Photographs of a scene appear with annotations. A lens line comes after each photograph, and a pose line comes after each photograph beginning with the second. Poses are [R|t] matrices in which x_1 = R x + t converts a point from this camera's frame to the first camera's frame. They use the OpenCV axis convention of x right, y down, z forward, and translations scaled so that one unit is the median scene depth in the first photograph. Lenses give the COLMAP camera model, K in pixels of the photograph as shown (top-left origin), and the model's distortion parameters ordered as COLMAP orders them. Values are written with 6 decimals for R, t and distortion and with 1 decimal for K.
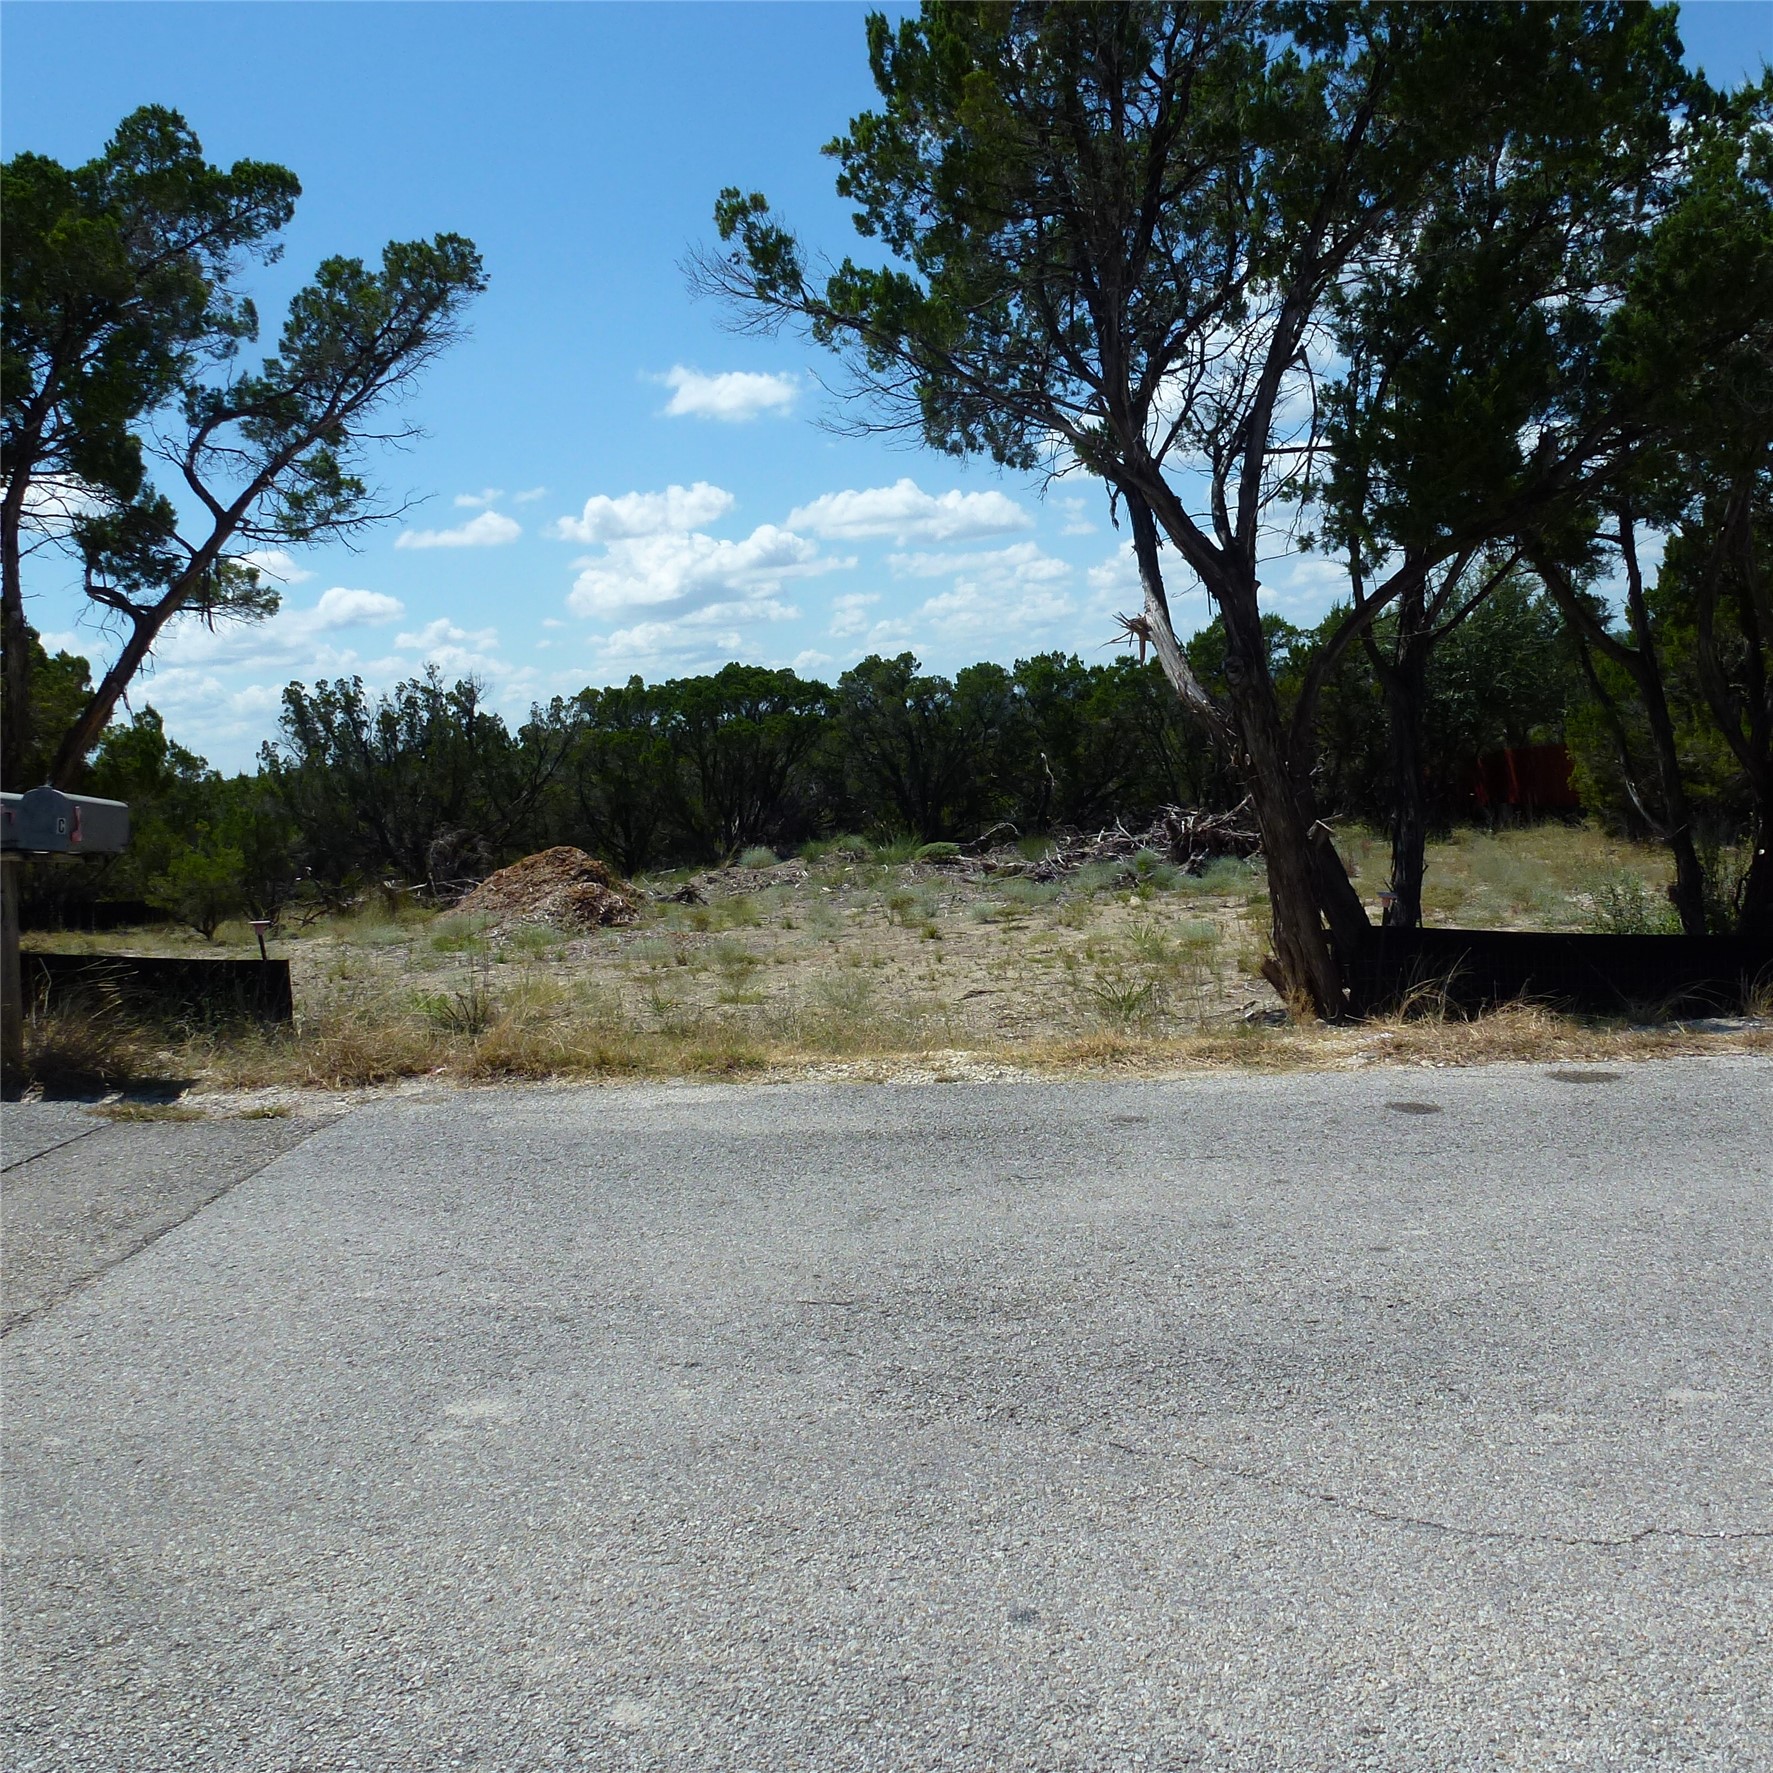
lens RADIAL K [[1719.5, 0, 884.7], [0, 1719.5, 880.1], [0, 0, 1]] dist [0.000271, -0.009883]
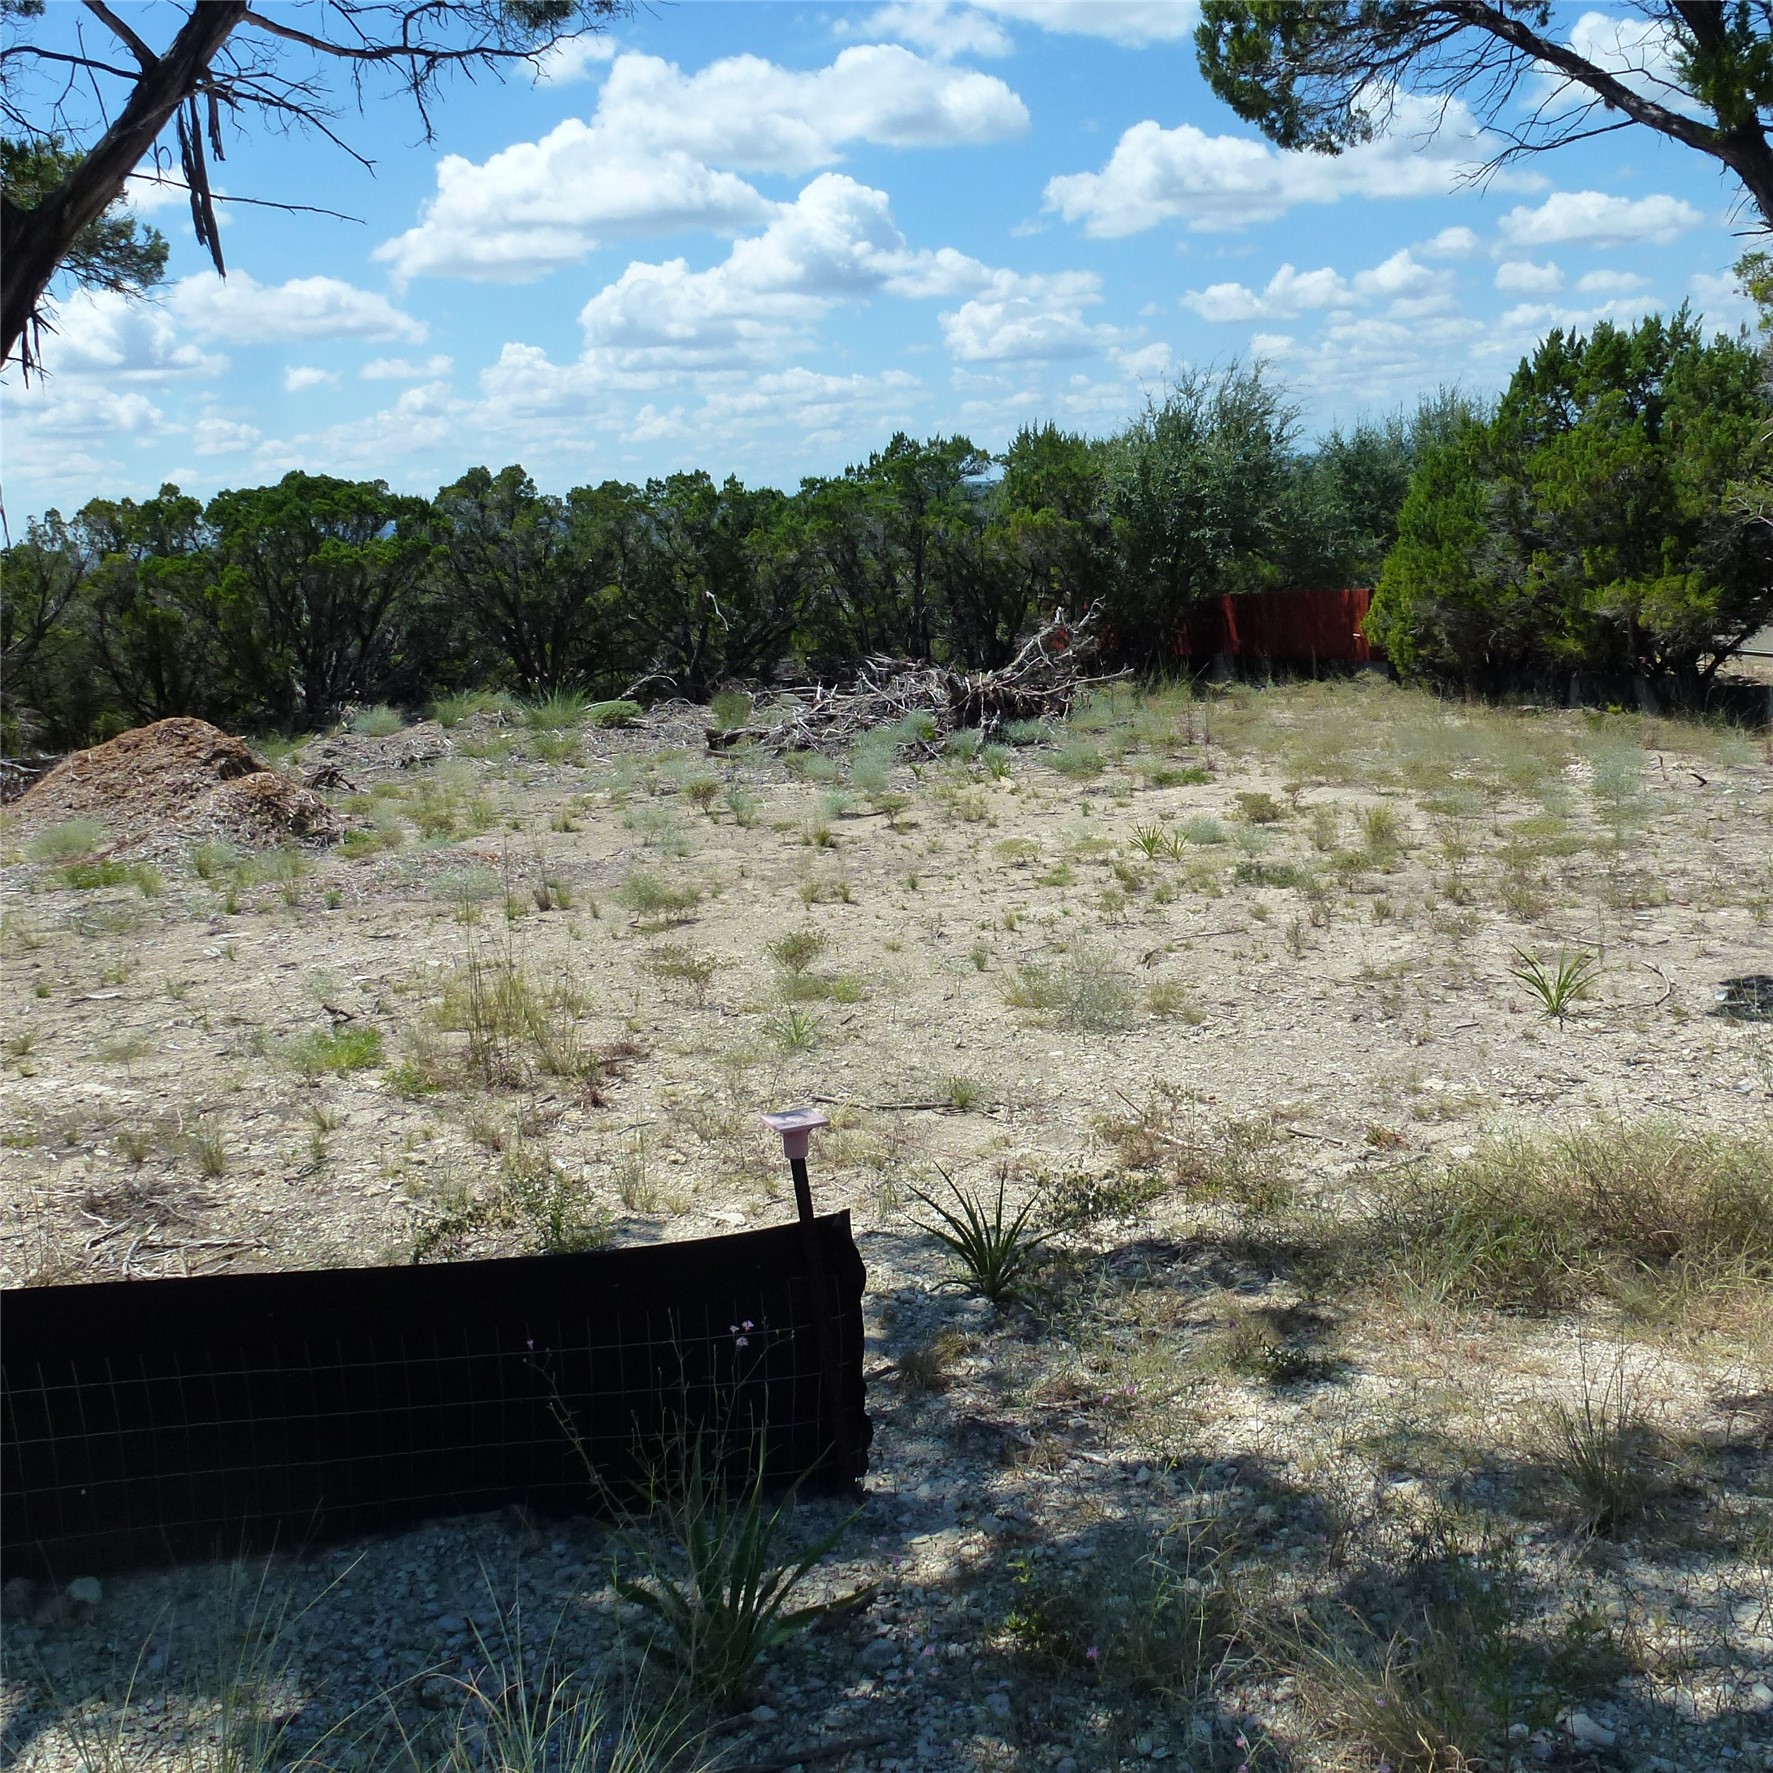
lens RADIAL K [[1721.6, 0, 886.5], [0, 1721.6, 886.5], [0, 0, 1]] dist [-0.019872, 0.005844]
pose [[0.942436, -0.043695, 0.331520, -0.130787], [0.011216, 0.994998, 0.099260, -0.015040], [-0.334199, -0.089828, 0.938212, 0.196292]]
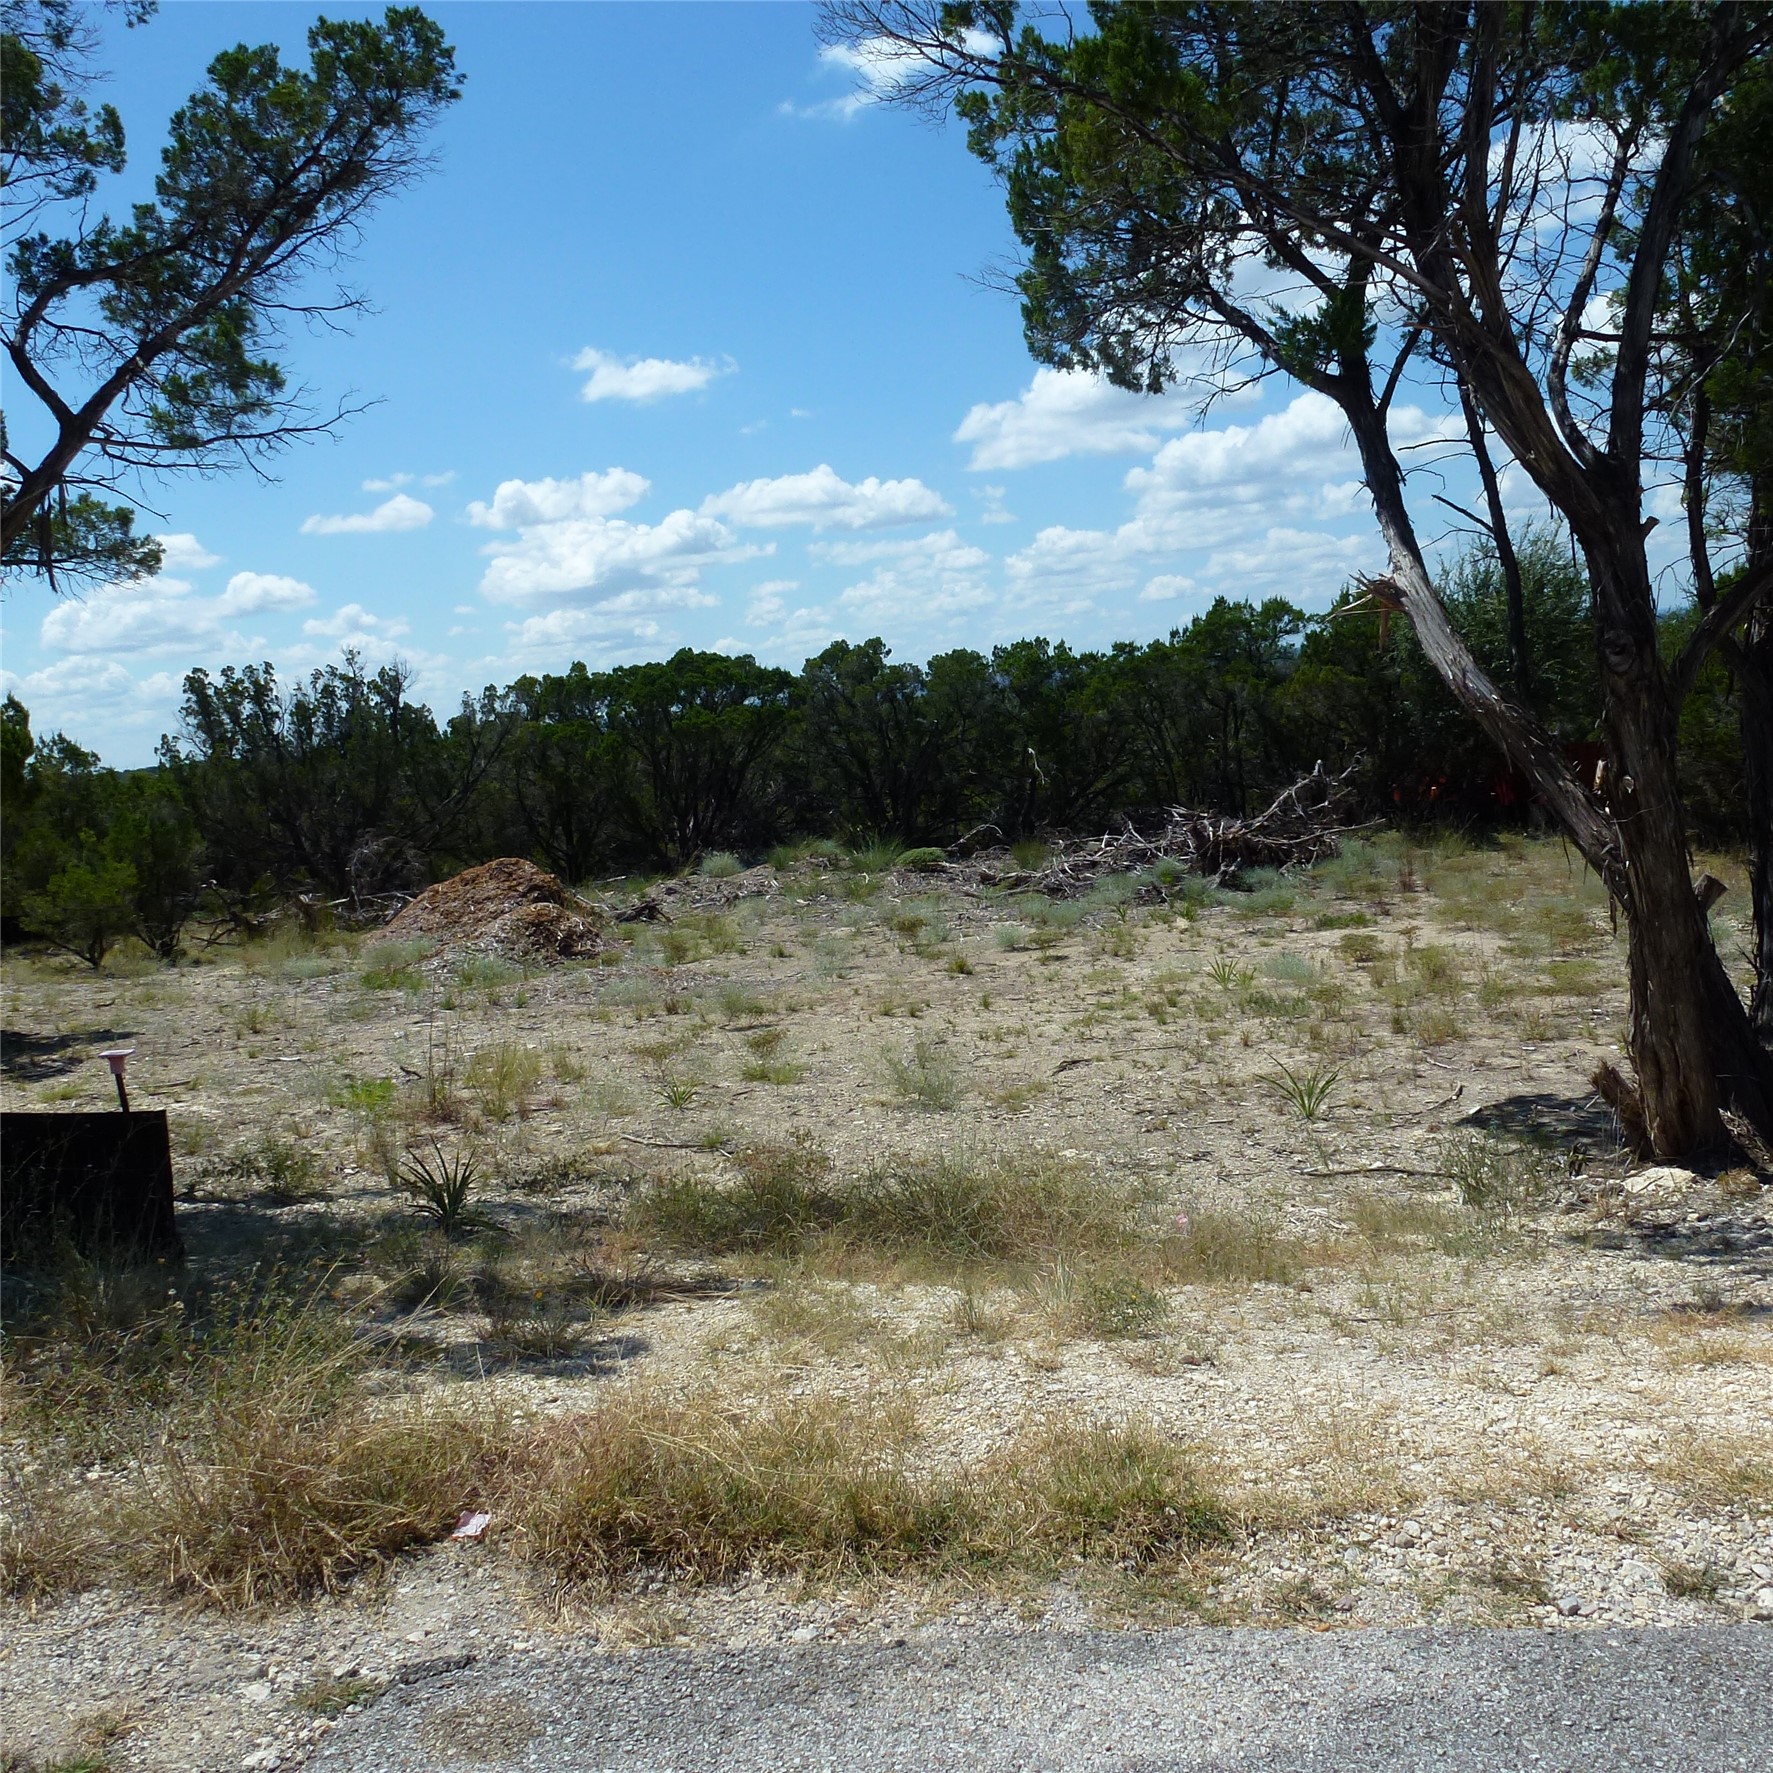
lens RADIAL K [[1721.6, 0, 886.5], [0, 1721.6, 886.5], [0, 0, 1]] dist [-0.019872, 0.005844]
pose [[0.998832, -0.003622, 0.048187, -0.033476], [0.003129, 0.999942, 0.010303, -0.011797], [-0.048221, -0.010140, 0.998785, 0.106316]]
